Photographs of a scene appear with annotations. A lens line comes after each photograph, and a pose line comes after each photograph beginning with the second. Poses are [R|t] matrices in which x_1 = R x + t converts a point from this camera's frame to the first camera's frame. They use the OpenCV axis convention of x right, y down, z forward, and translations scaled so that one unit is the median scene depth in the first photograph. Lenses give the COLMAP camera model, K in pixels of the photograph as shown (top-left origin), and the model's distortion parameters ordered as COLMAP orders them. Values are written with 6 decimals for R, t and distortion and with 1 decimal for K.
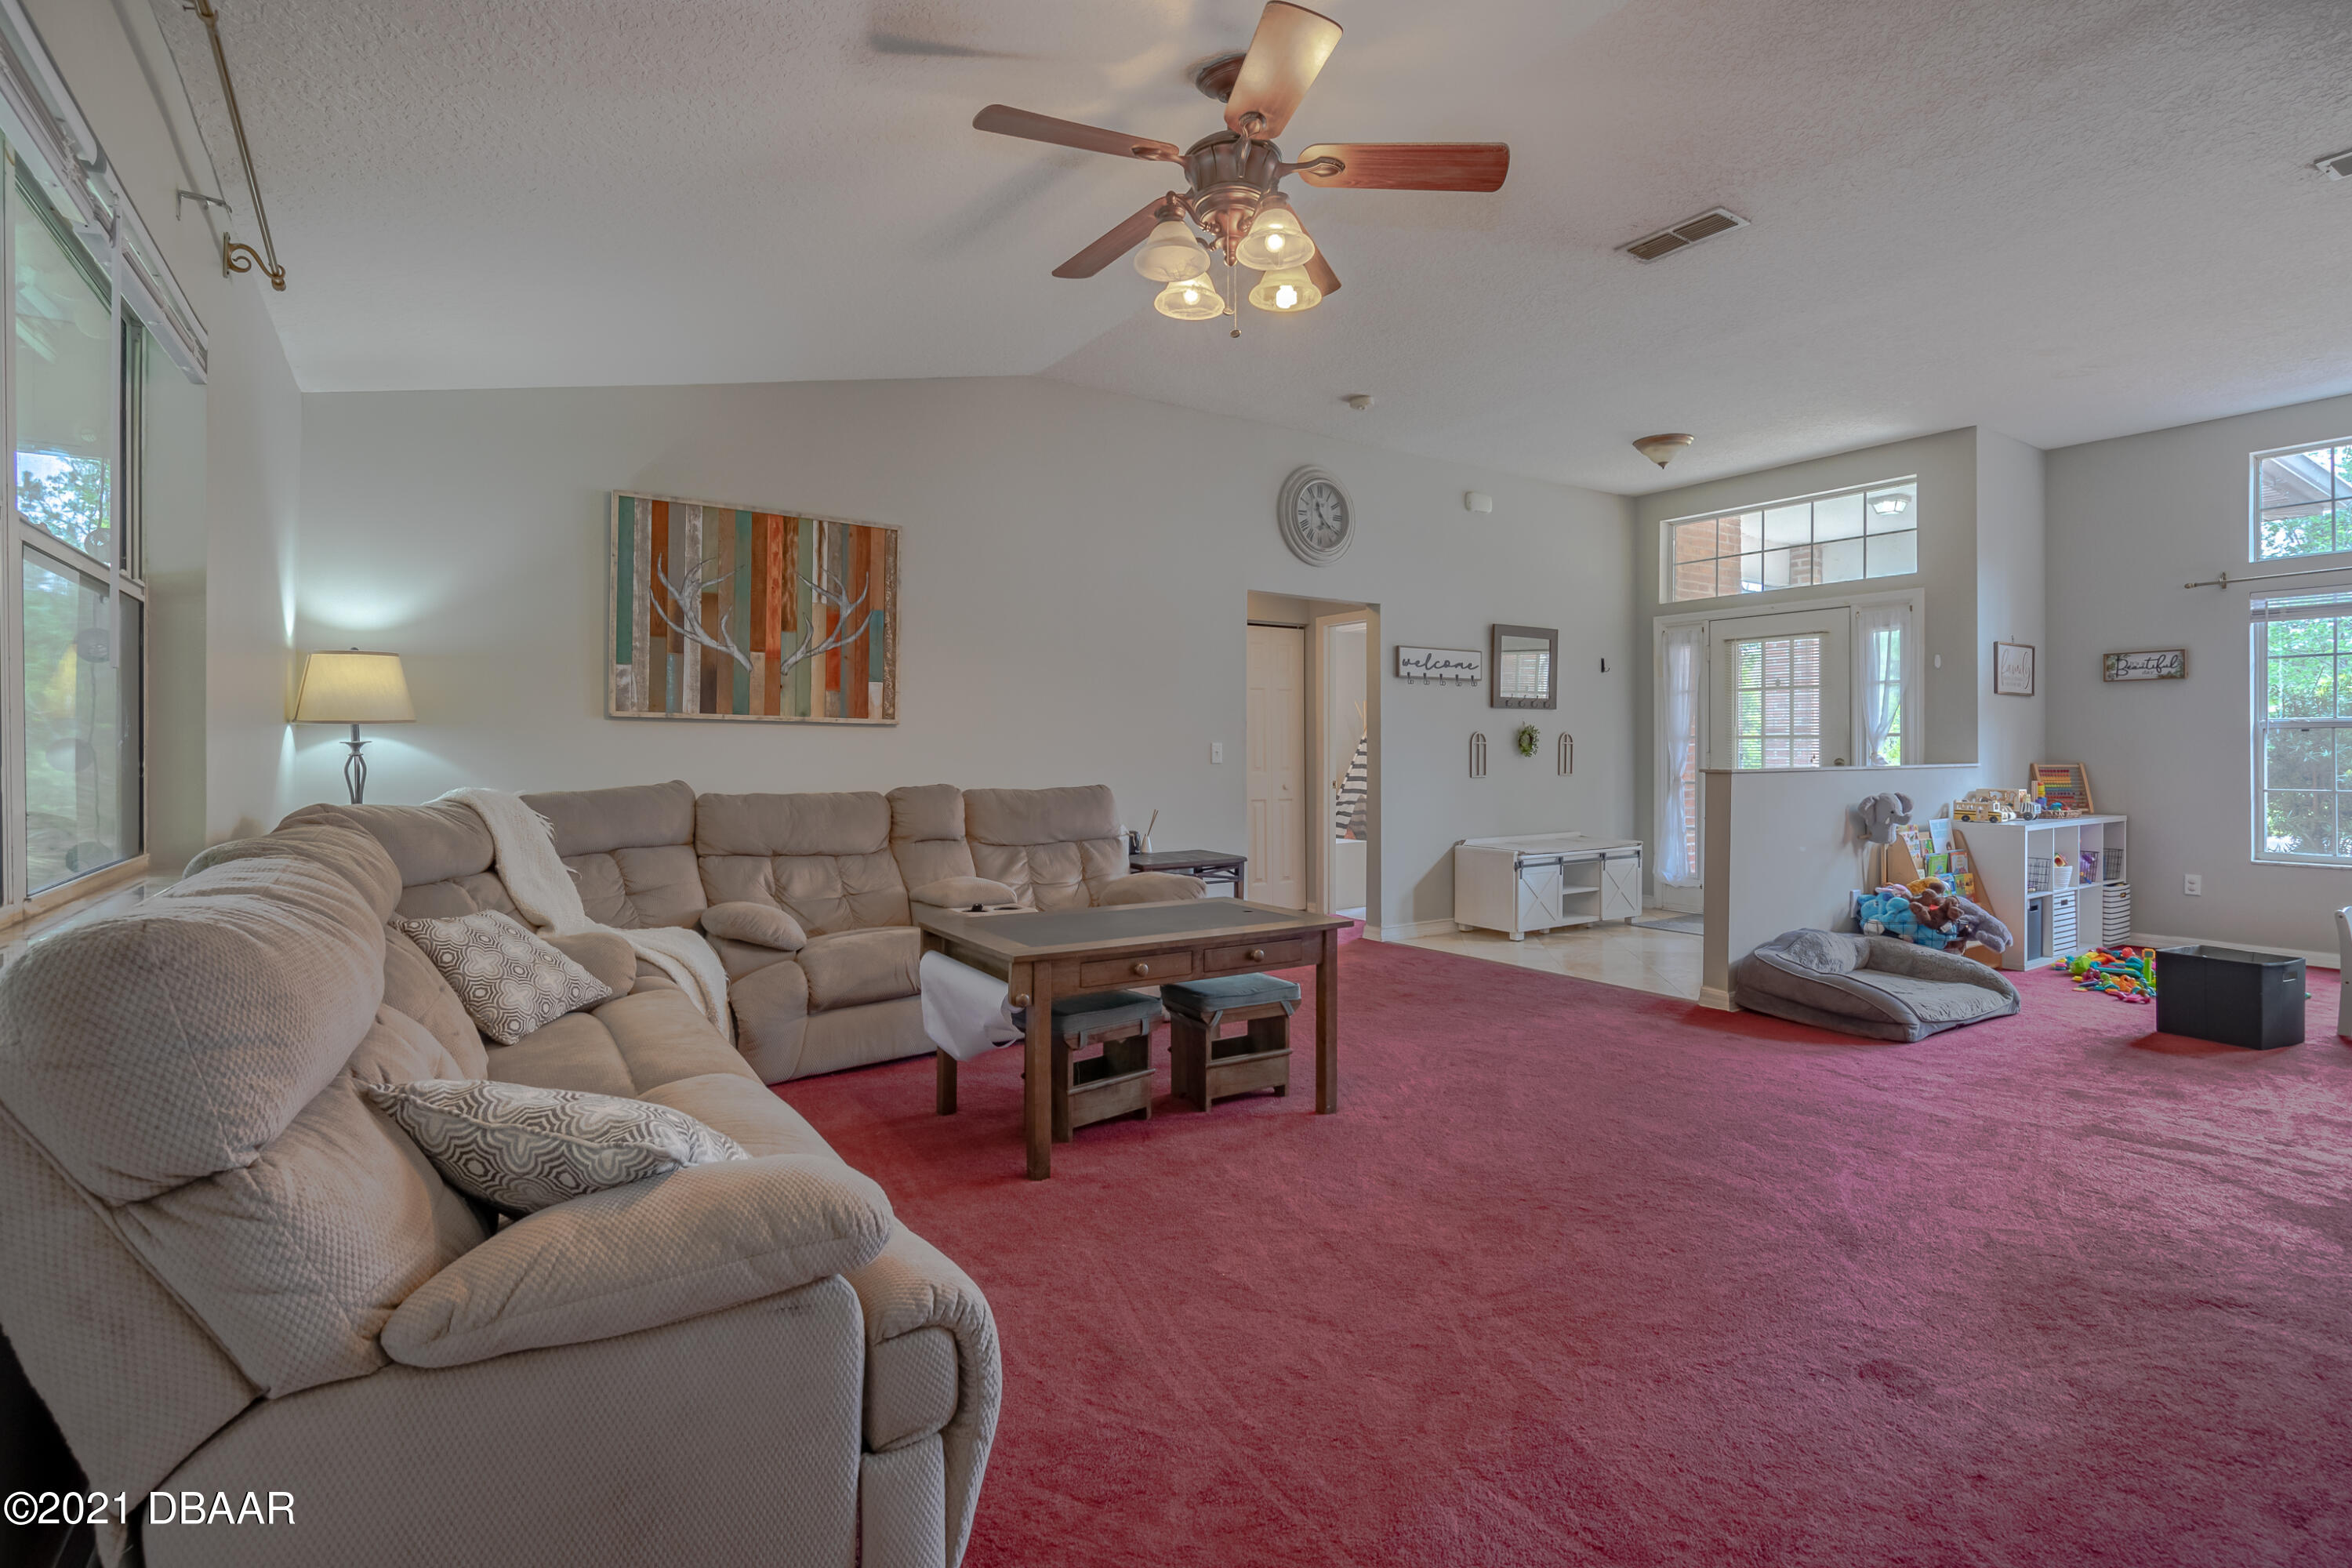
lens RADIAL K [[1138.6, 0, 1180.5], [0, 1138.6, 767.3], [0, 0, 1]] dist [0.003116, 0.001952]
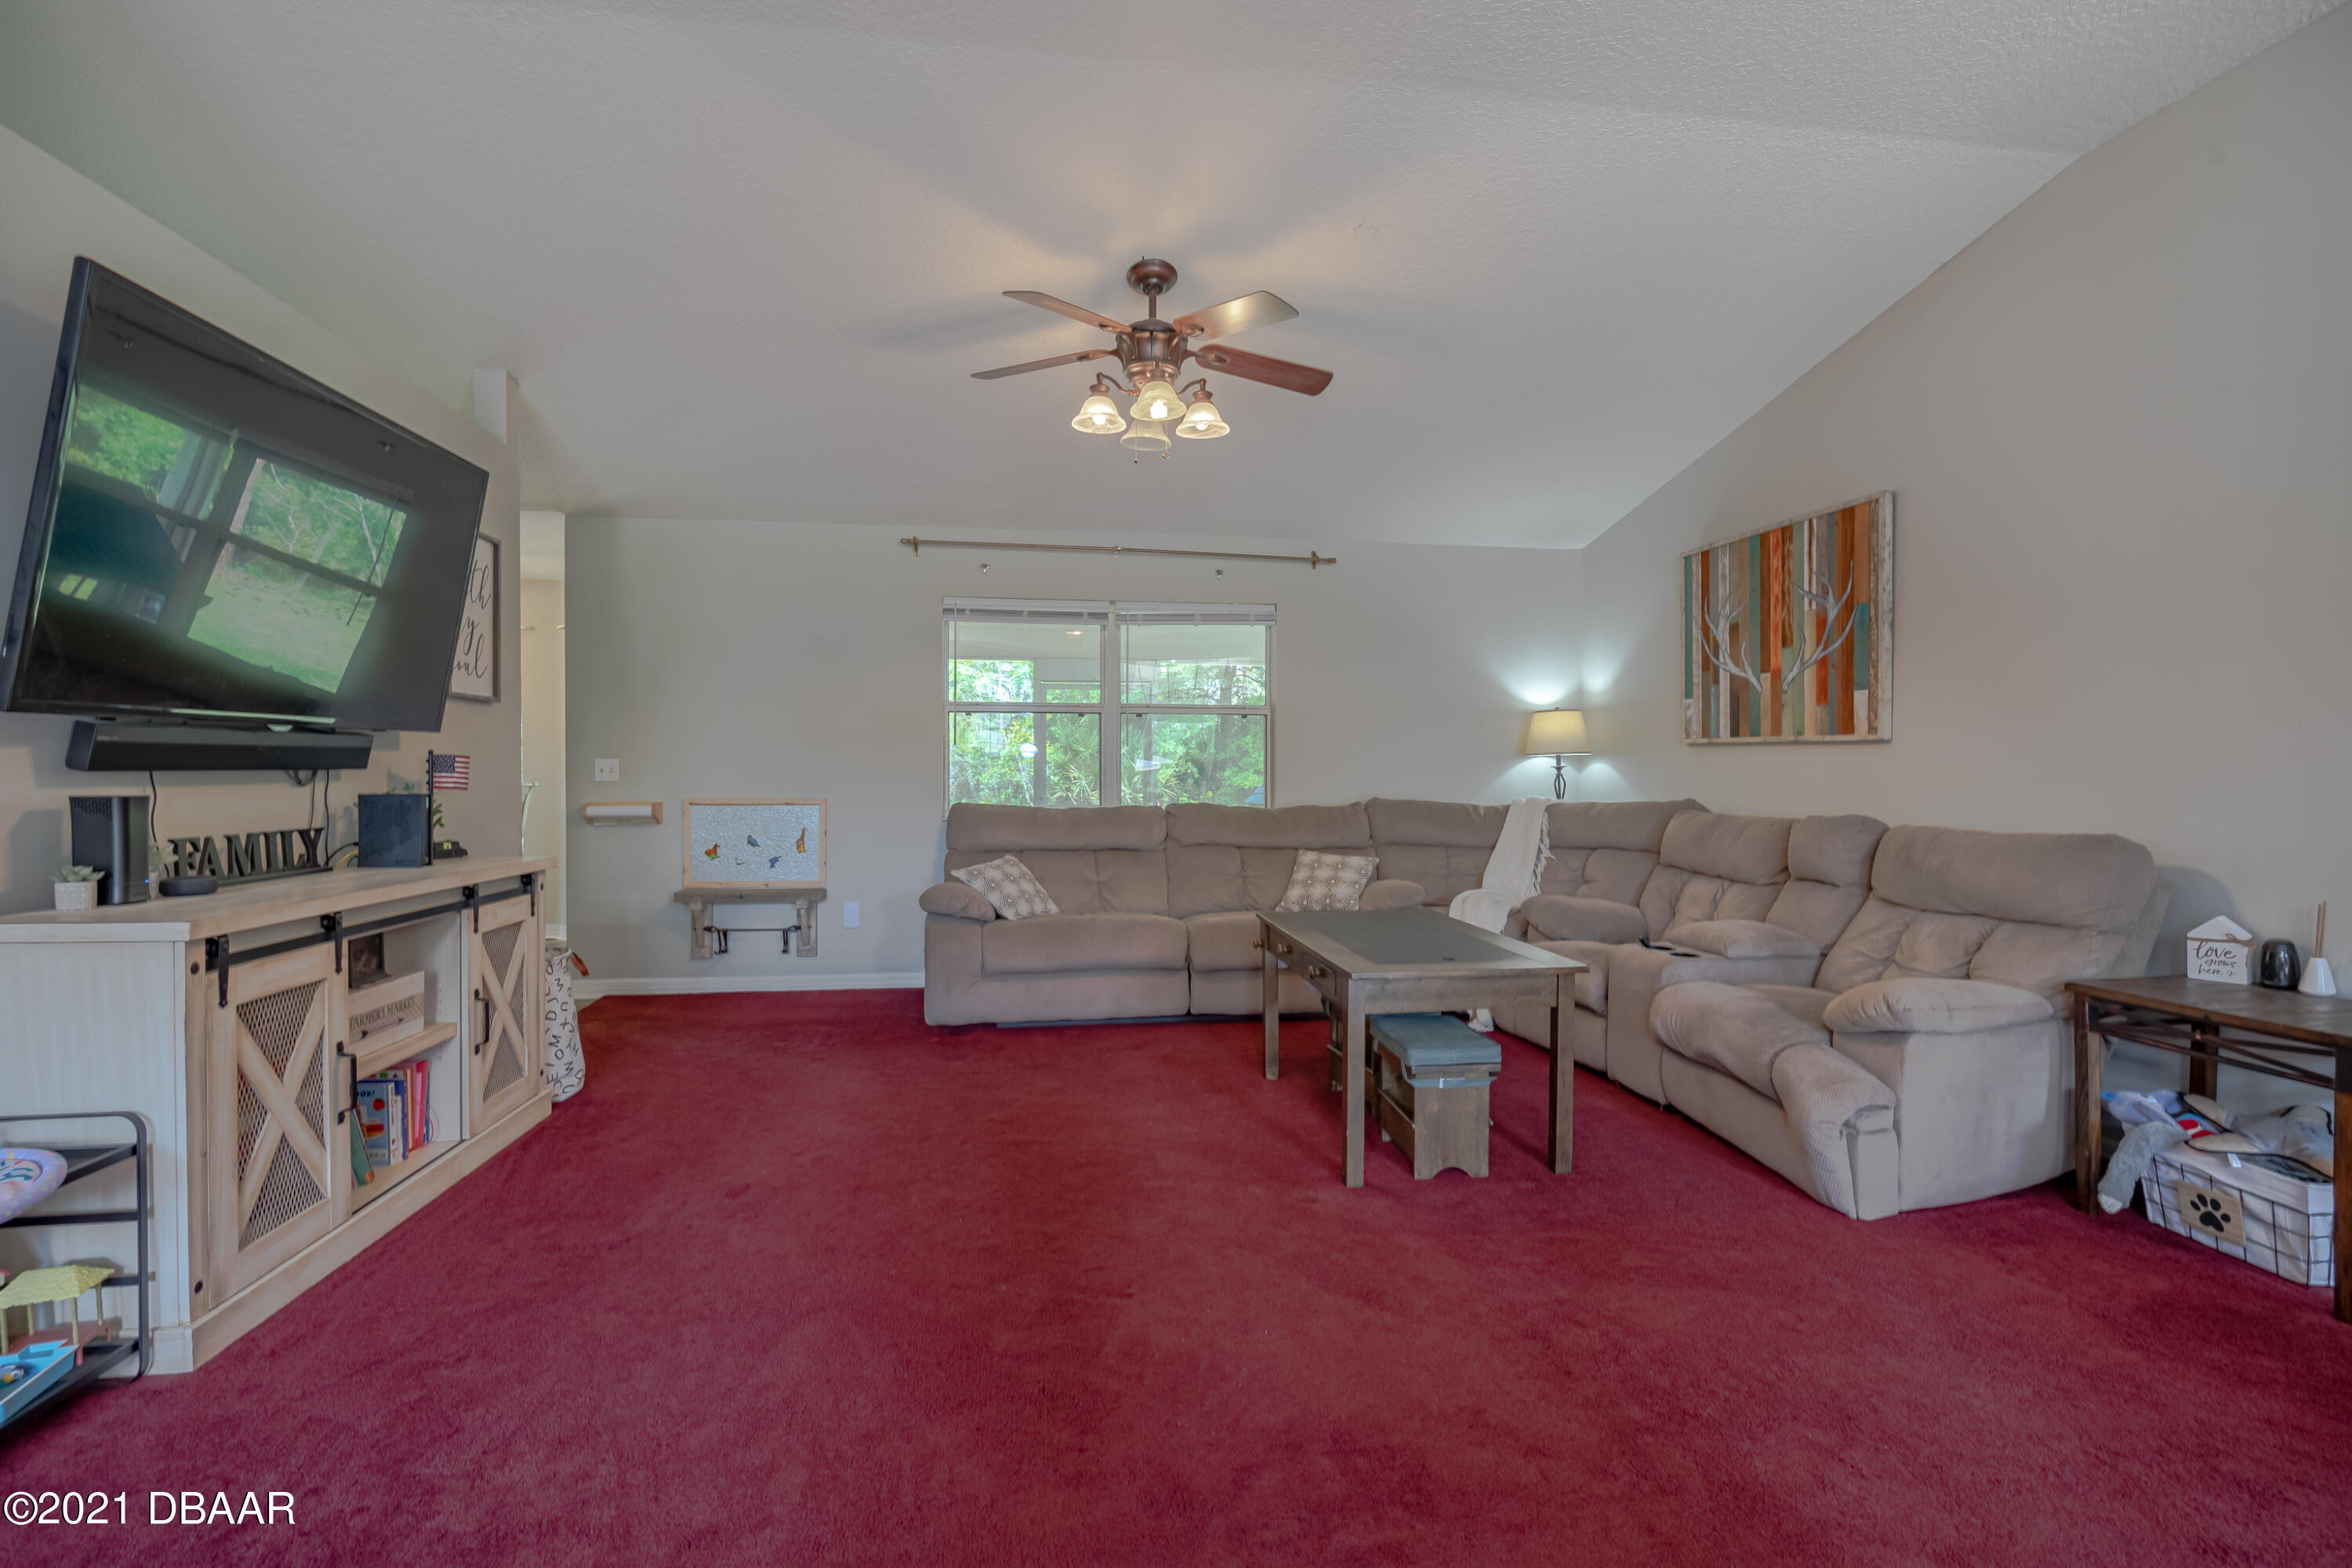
lens RADIAL K [[1138.6, 0, 1195.2], [0, 1138.6, 792.3], [0, 0, 1]] dist [0.003116, 0.001952]
pose [[-0.445981, 0.014605, -0.894923, 0.733582], [-0.018537, 0.999502, 0.025549, -0.013645], [0.894850, 0.027983, -0.445488, 0.994919]]
